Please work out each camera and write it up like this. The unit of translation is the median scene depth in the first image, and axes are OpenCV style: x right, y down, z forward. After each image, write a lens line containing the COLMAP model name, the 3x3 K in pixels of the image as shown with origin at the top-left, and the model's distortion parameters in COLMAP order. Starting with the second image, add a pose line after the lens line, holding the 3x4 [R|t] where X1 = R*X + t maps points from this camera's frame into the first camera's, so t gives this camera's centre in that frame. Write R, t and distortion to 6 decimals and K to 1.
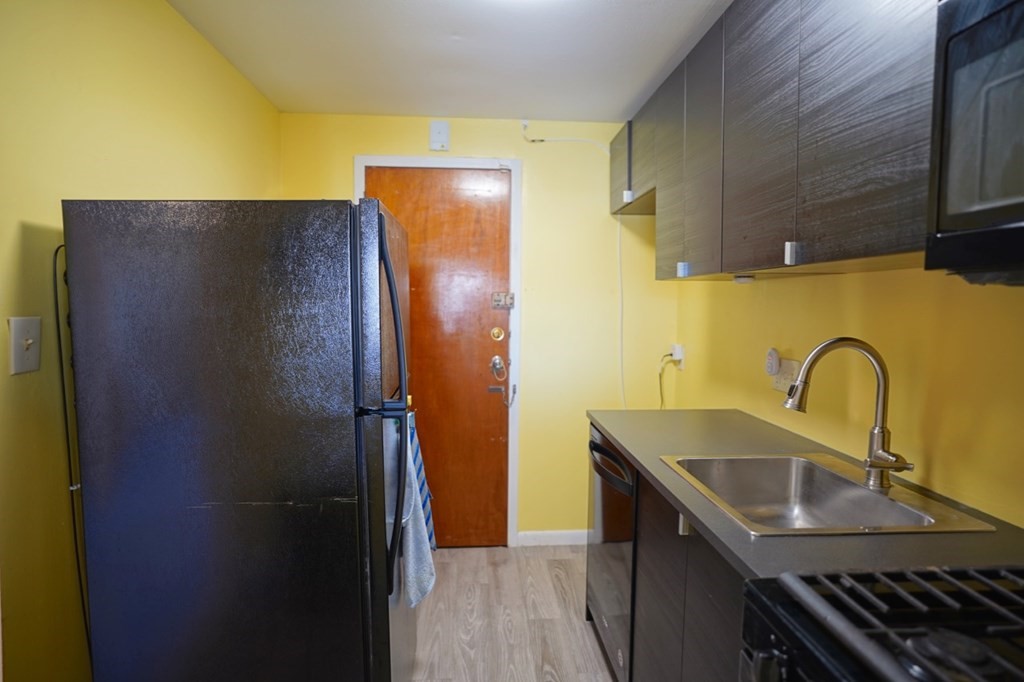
lens RADIAL K [[563.8, 0, 514.2], [0, 563.8, 336.1], [0, 0, 1]] dist [-0.041970, 0.033323]
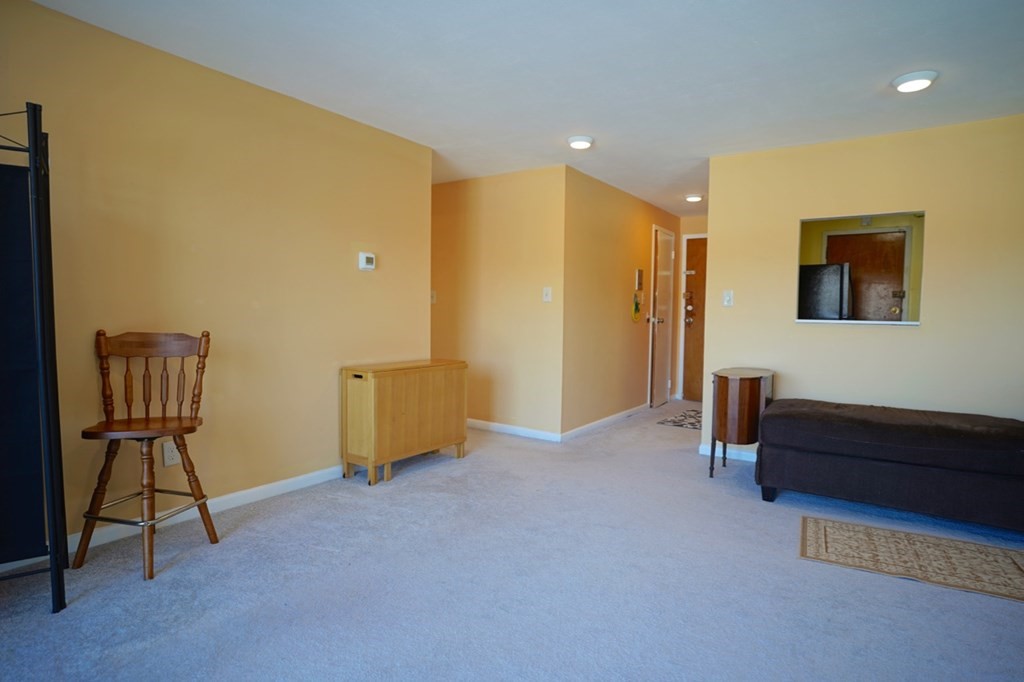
lens RADIAL K [[563.8, 0, 509.5], [0, 563.8, 338.0], [0, 0, 1]] dist [-0.041970, 0.033323]
pose [[0.773740, 0.033285, -0.632628, 0.364079], [-0.047611, 0.998850, -0.005679, 0.373966], [0.631711, 0.034514, 0.774435, -3.140374]]
